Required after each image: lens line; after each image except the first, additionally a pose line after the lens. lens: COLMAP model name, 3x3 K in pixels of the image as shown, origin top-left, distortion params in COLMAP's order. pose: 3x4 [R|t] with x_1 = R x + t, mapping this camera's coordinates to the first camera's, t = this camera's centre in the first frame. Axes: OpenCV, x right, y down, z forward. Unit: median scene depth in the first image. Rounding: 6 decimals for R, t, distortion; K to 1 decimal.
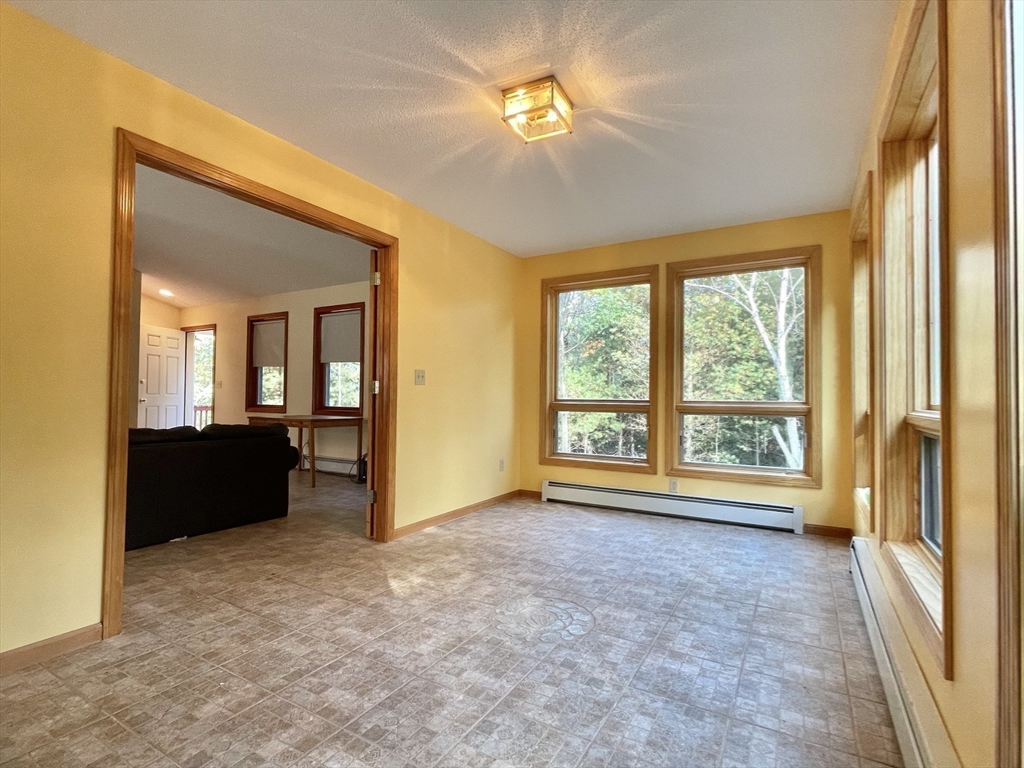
lens RADIAL K [[502.0, 0, 512.0], [0, 502.0, 384.0], [0, 0, 1]] dist [-0.000332, 0.000193]
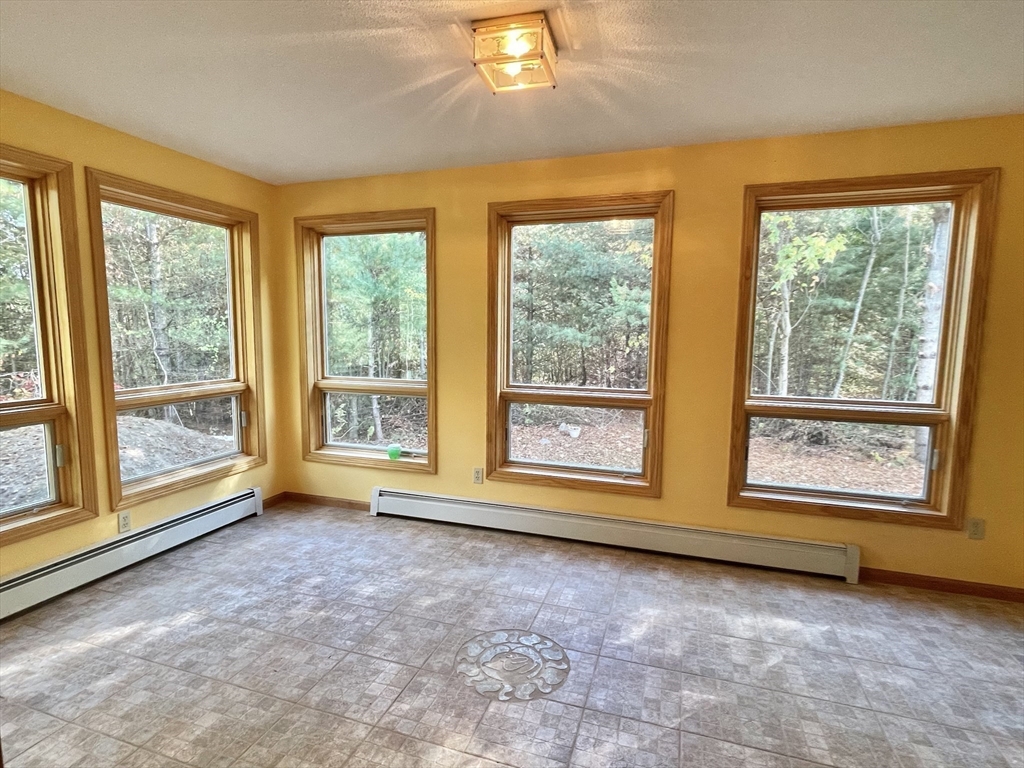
lens RADIAL K [[522.4, 0, 512.0], [0, 522.4, 384.0], [0, 0, 1]] dist [-0.005111, -0.000144]
pose [[-0.189445, -0.116540, 0.974951, -0.601728], [-0.033025, 0.993126, 0.112295, -0.104873], [-0.981336, -0.010924, -0.191991, 0.890140]]
